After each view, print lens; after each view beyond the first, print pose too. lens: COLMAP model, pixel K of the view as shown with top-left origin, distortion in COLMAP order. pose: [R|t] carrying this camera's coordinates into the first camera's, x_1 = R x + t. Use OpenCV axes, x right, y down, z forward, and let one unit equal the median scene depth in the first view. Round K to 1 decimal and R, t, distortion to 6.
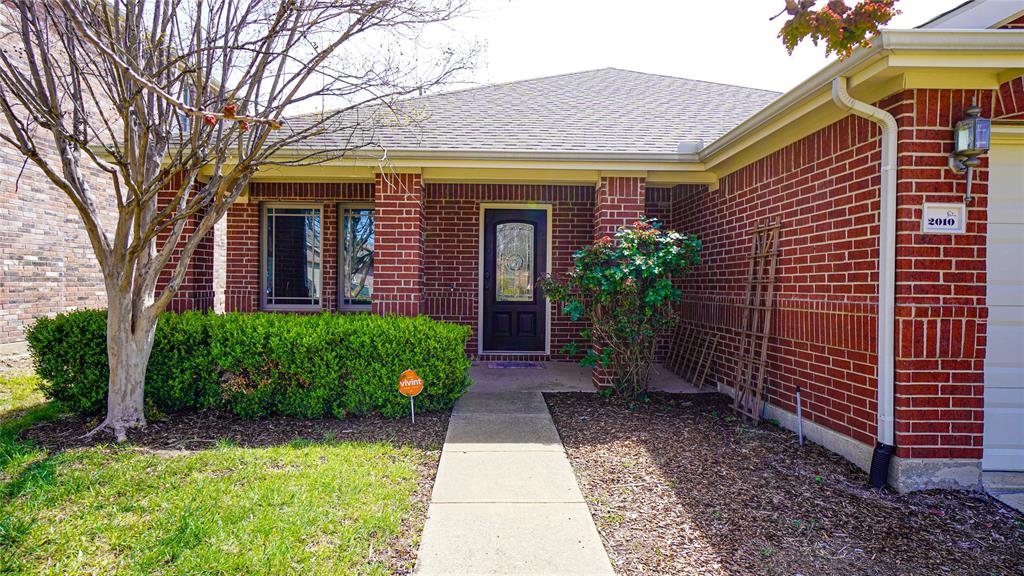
lens RADIAL K [[600.6, 0, 511.2], [0, 600.6, 284.1], [0, 0, 1]] dist [0.012176, 0.001259]
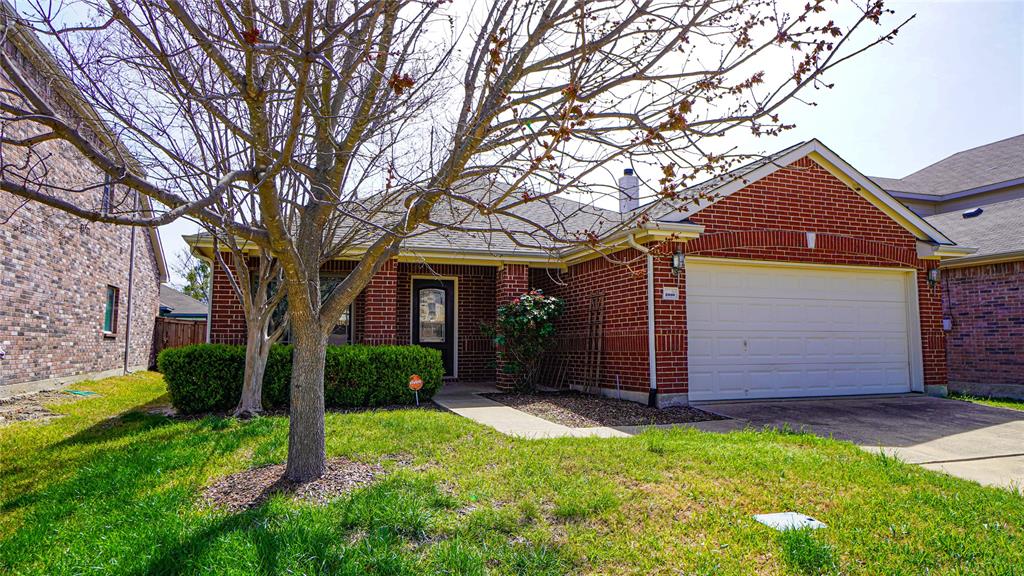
lens RADIAL K [[600.6, 0, 511.2], [0, 600.6, 284.1], [0, 0, 1]] dist [0.012176, 0.001259]
pose [[0.950430, 0.015901, 0.310531, -0.602029], [0.015117, 0.995147, -0.097227, 0.073865], [-0.310570, 0.097102, 0.945578, -1.016287]]
